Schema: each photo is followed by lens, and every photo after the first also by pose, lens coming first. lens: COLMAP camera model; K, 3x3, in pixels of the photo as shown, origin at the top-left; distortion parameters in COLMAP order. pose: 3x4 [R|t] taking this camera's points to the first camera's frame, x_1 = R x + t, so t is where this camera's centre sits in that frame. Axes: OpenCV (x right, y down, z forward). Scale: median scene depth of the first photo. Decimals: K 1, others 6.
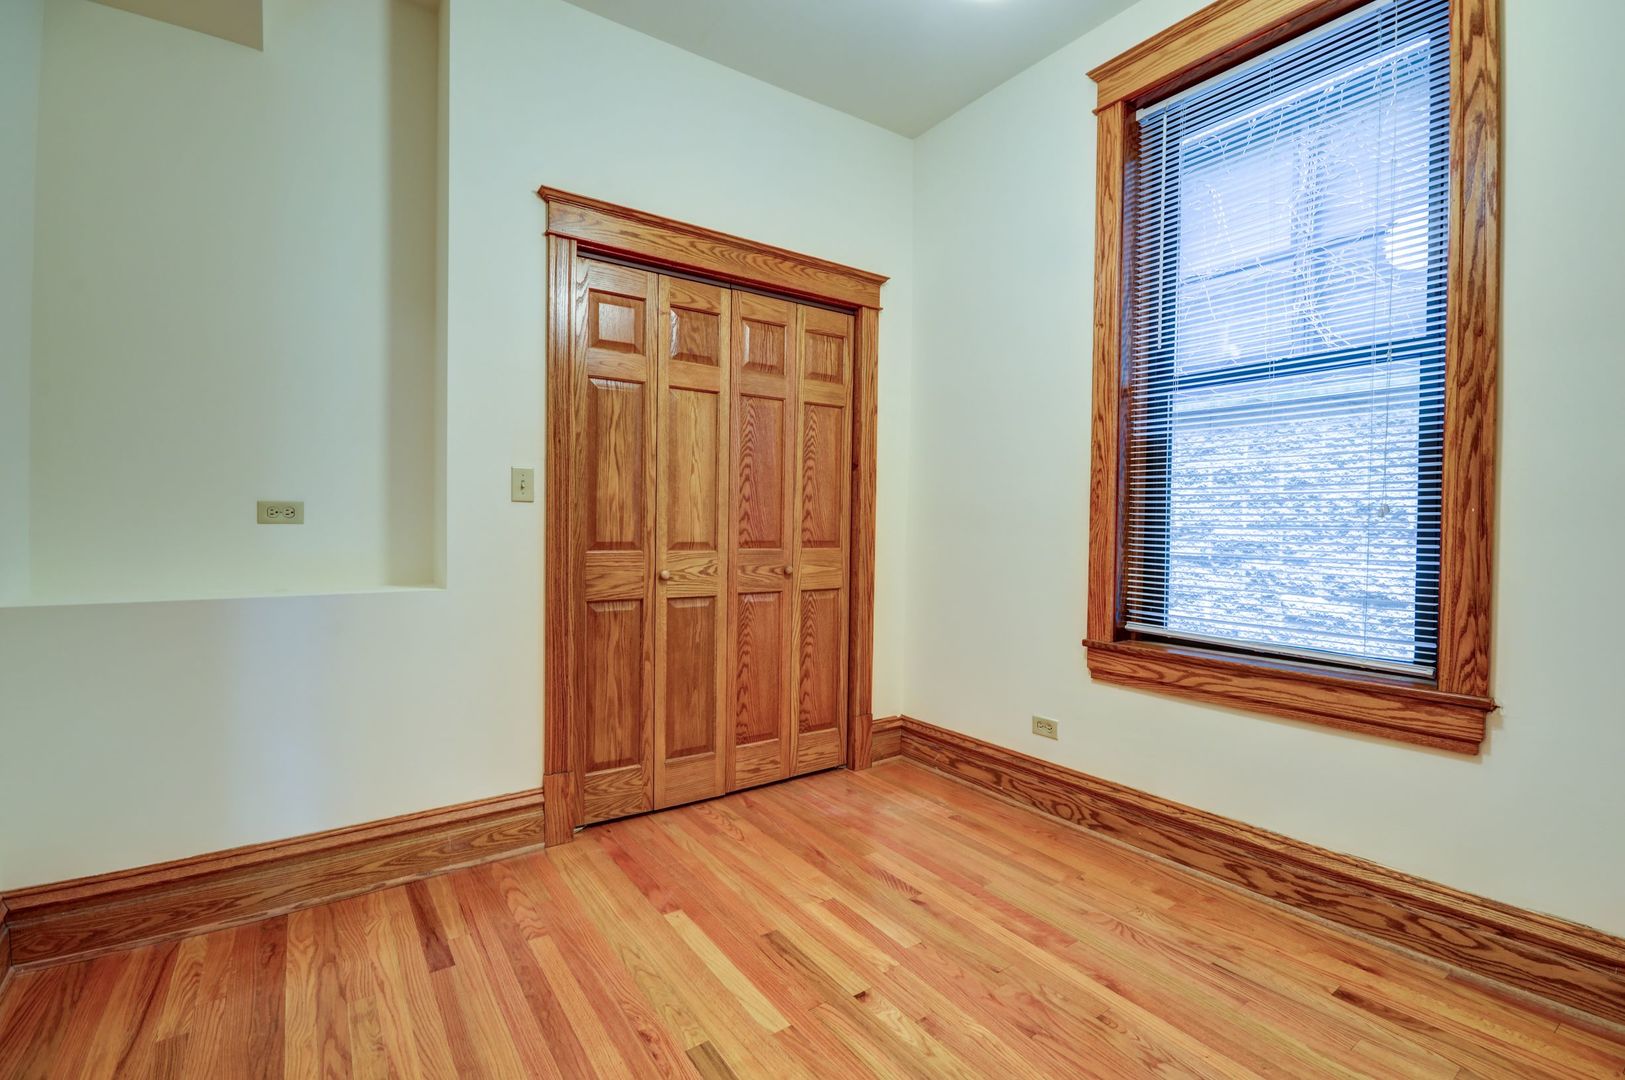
lens RADIAL K [[728.8, 0, 819.6], [0, 728.8, 539.3], [0, 0, 1]] dist [0.001305, -0.014147]
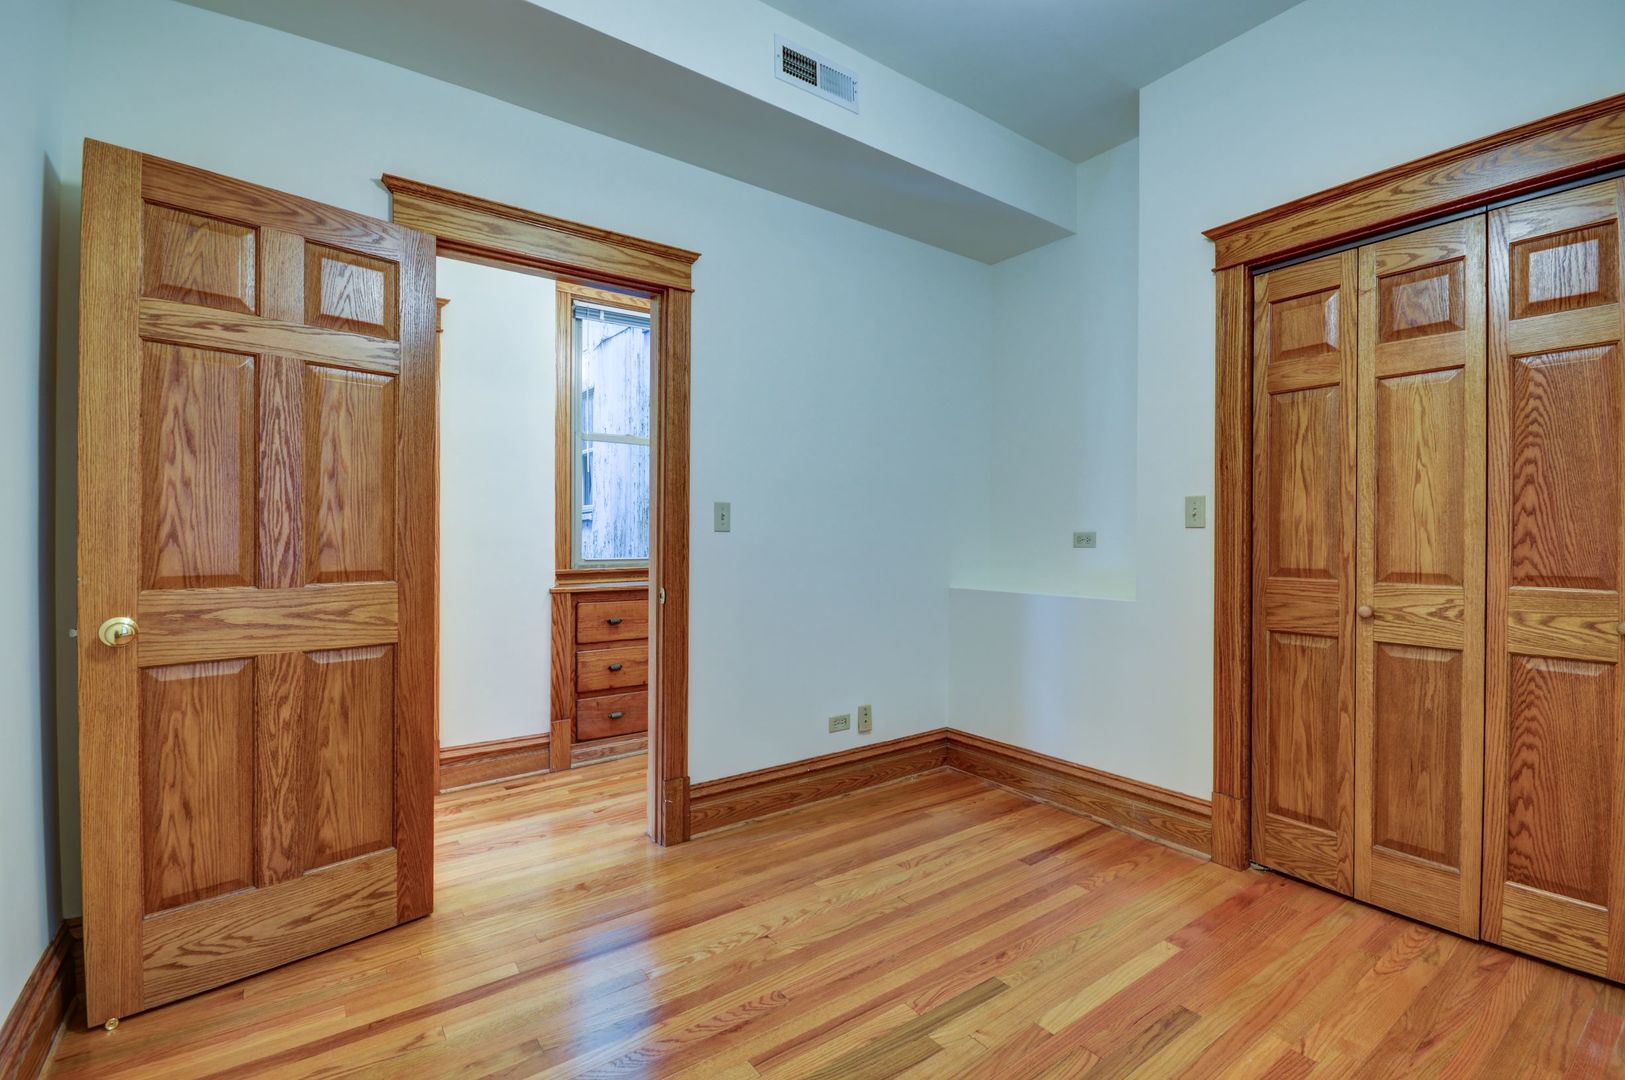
lens RADIAL K [[728.8, 0, 819.6], [0, 728.8, 539.3], [0, 0, 1]] dist [0.001305, -0.014147]
pose [[-0.009432, -0.009596, -0.999909, 0.616008], [-0.024553, 0.999655, -0.009362, -0.009470], [0.999654, 0.024462, -0.009664, 0.408327]]
